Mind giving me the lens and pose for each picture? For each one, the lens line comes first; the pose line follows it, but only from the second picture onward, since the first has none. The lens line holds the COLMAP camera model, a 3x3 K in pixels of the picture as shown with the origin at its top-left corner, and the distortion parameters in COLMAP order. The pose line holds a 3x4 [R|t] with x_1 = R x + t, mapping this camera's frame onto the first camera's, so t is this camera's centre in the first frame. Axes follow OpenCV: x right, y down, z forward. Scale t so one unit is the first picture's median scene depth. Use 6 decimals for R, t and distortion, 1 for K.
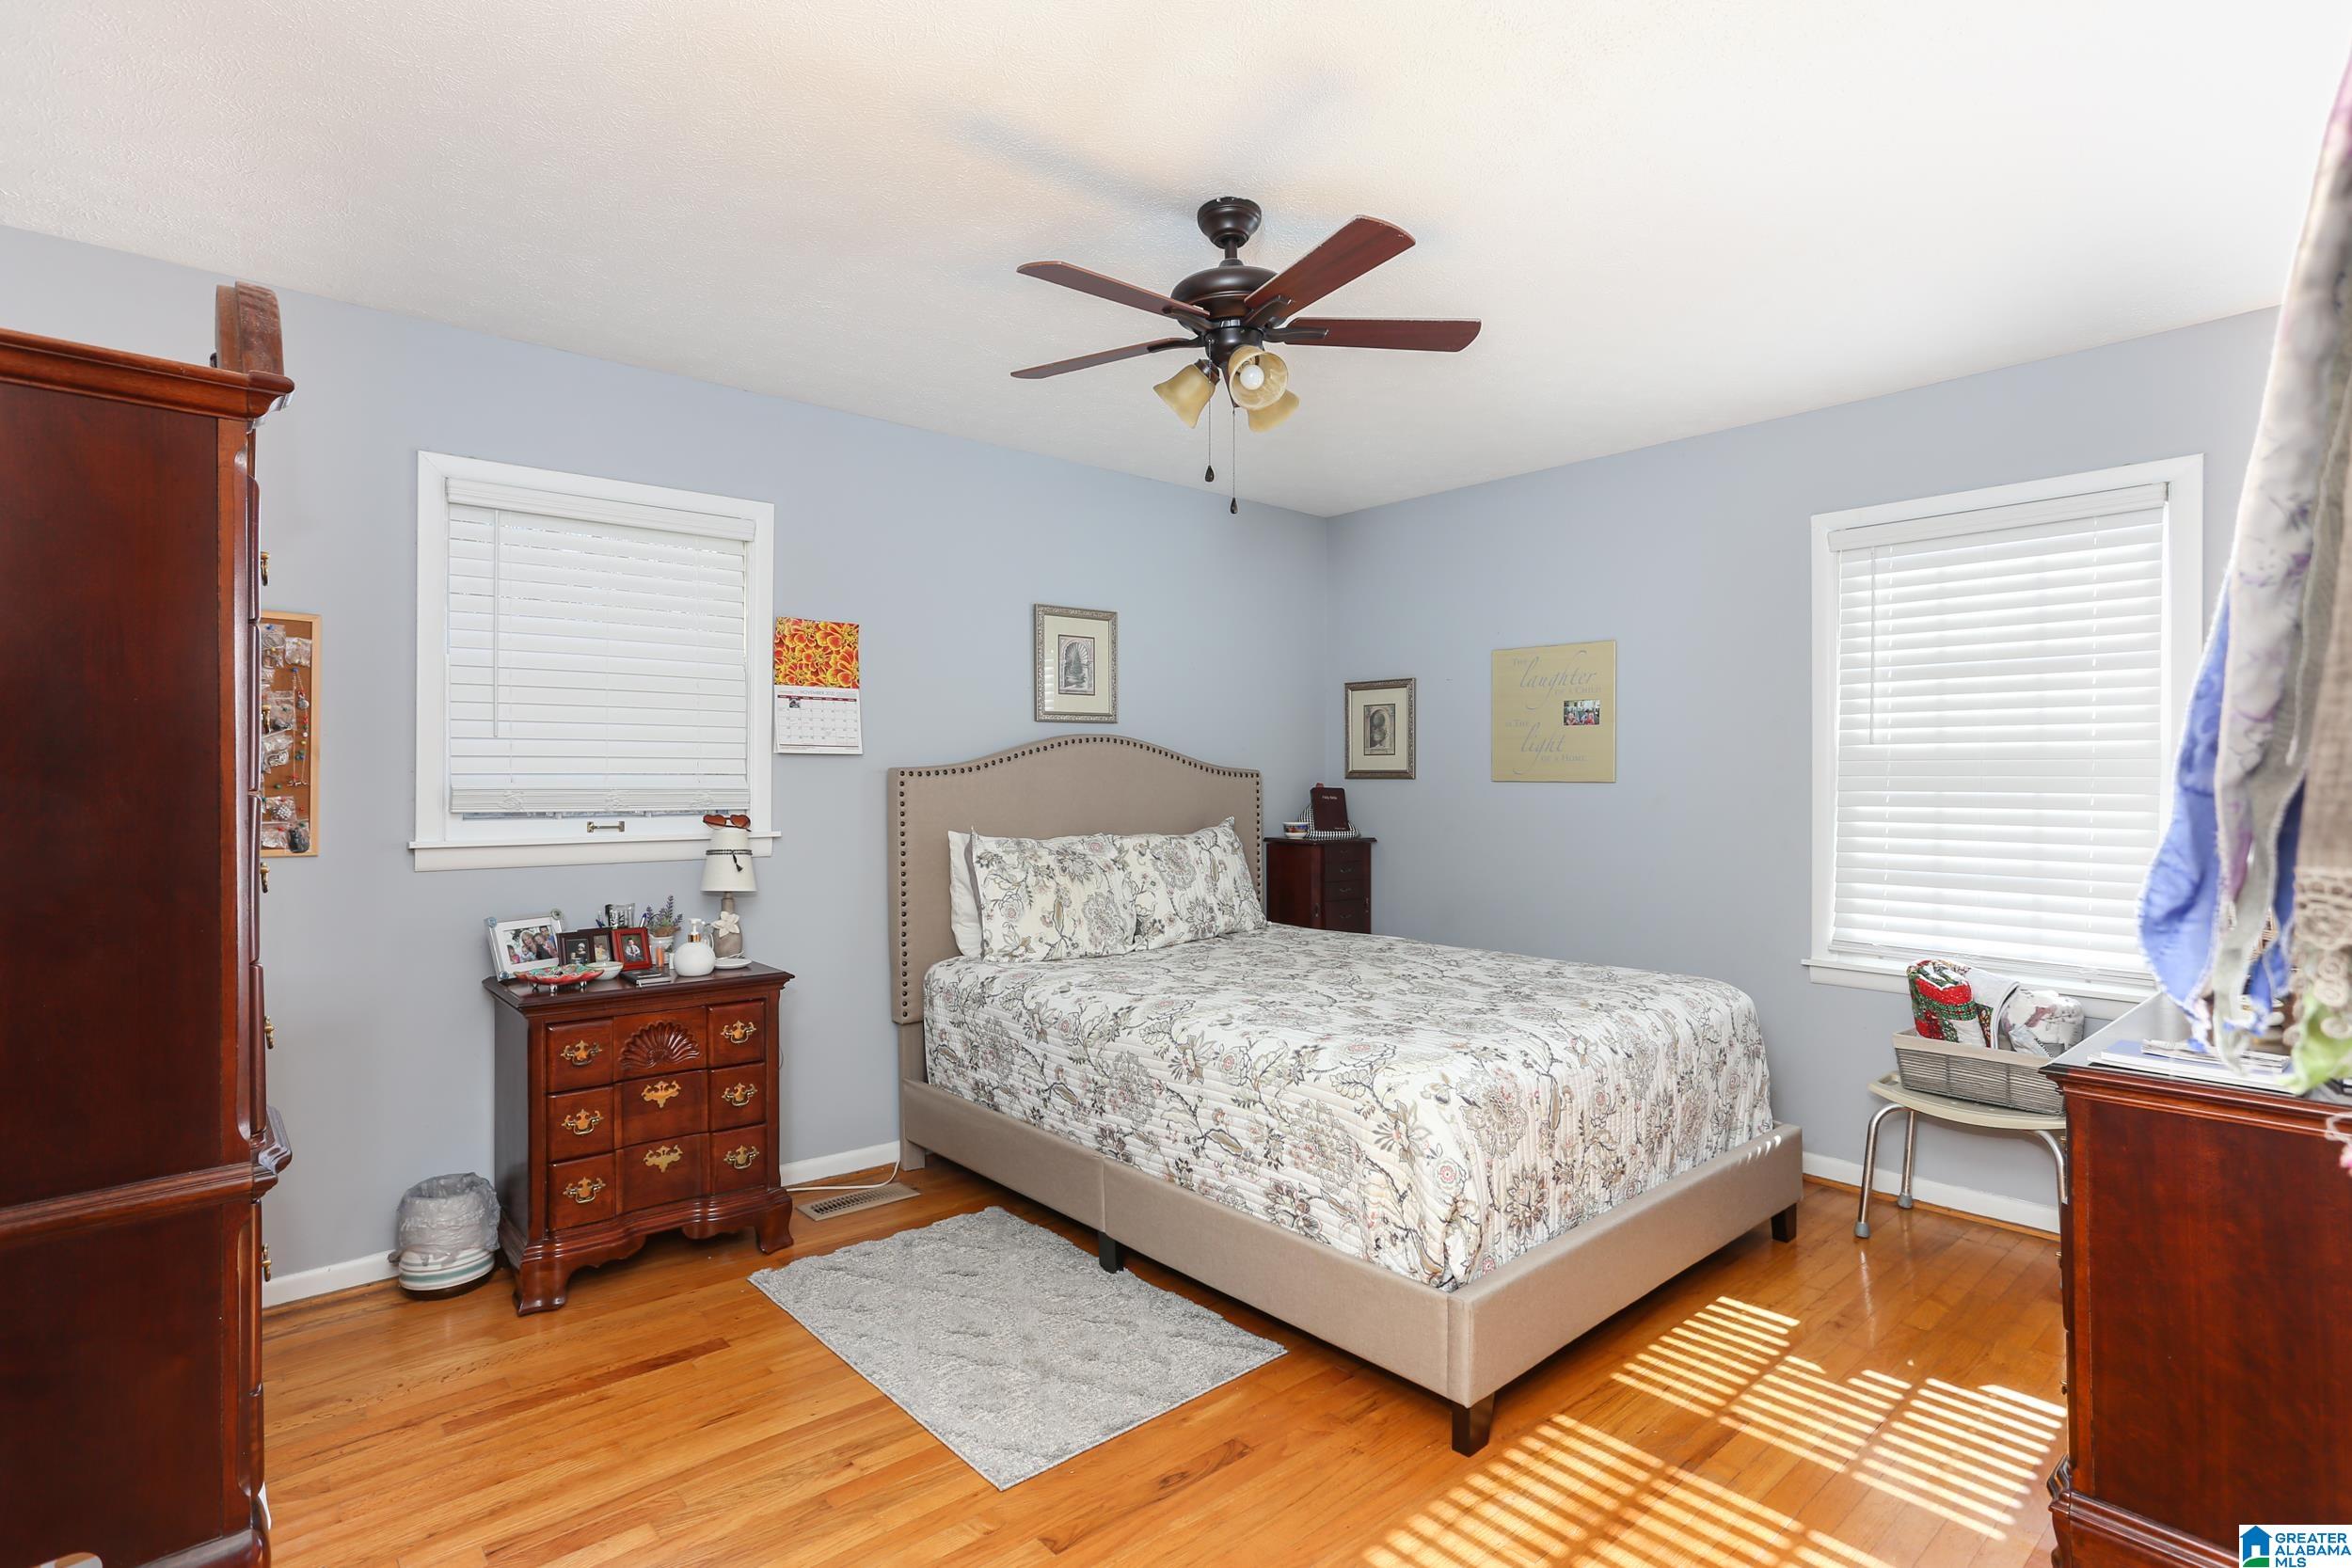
lens RADIAL K [[1169.9, 0, 1176.4], [0, 1169.9, 767.9], [0, 0, 1]] dist [-0.005386, 0.001151]
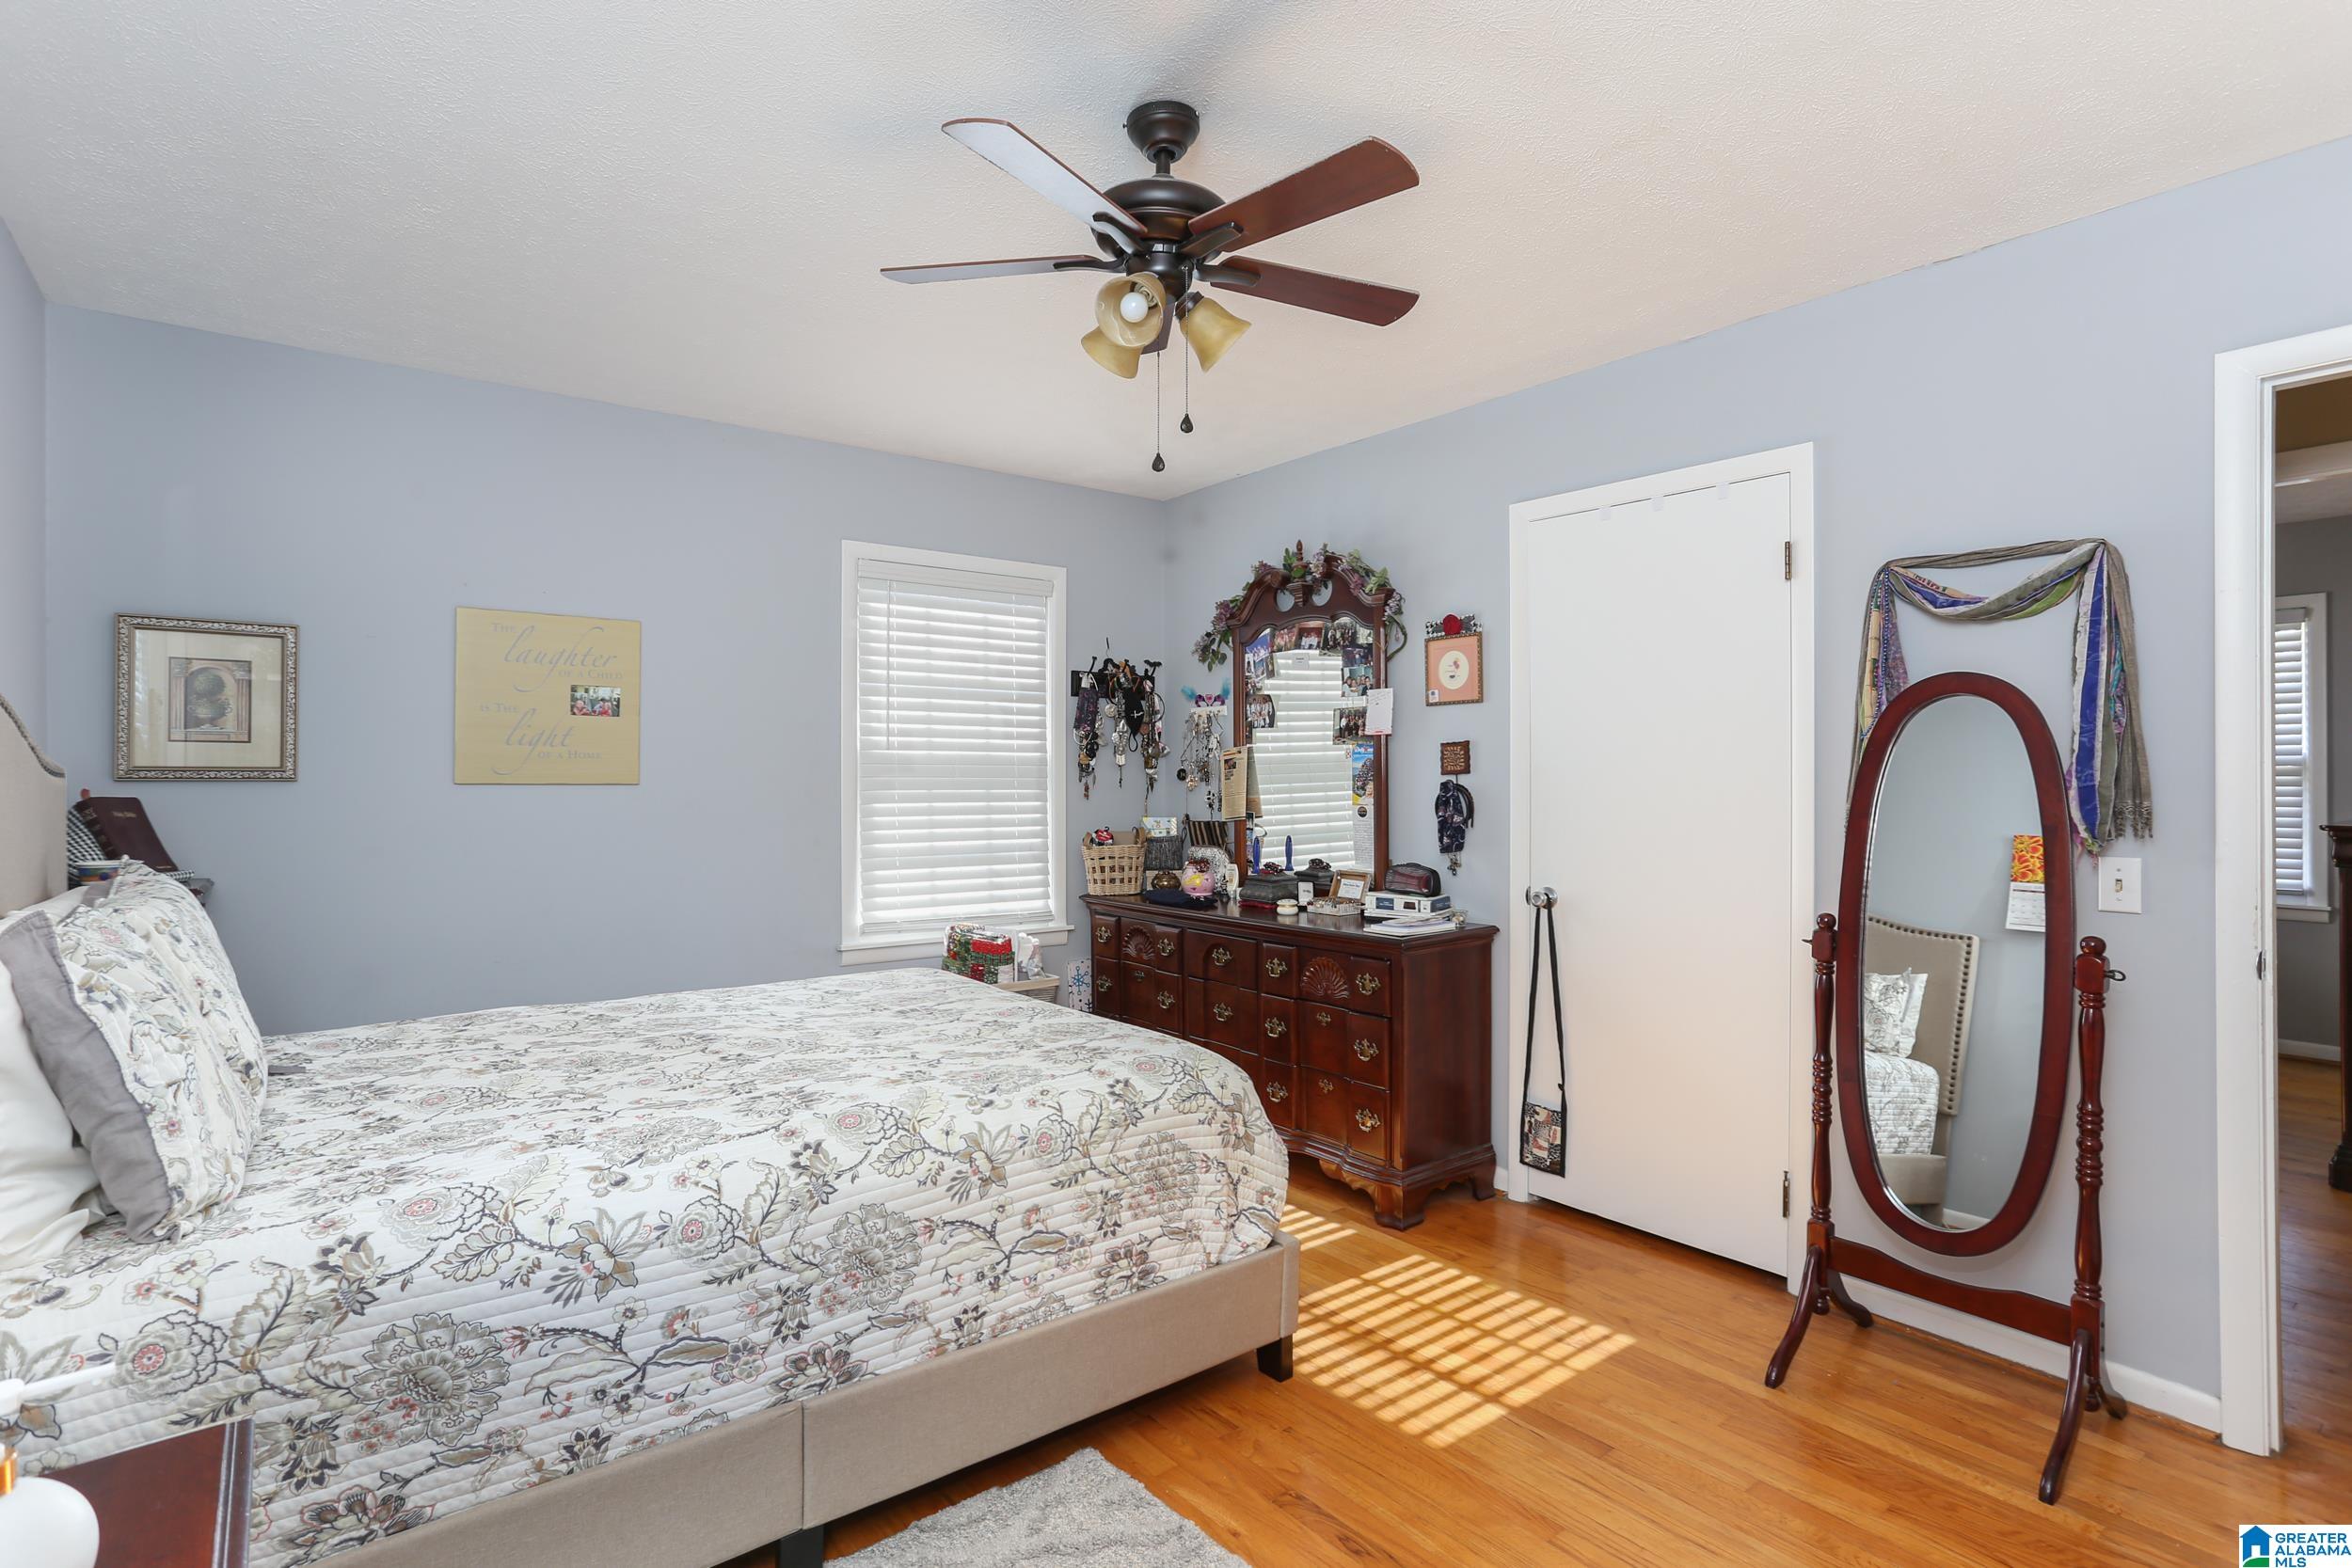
lens RADIAL K [[1169.9, 0, 1176.4], [0, 1169.9, 767.9], [0, 0, 1]] dist [-0.005386, 0.001151]
pose [[0.064732, 0.006371, 0.997882, -0.676956], [-0.008274, 0.999949, -0.005848, 0.002729], [-0.997868, -0.007878, 0.064781, 0.786965]]
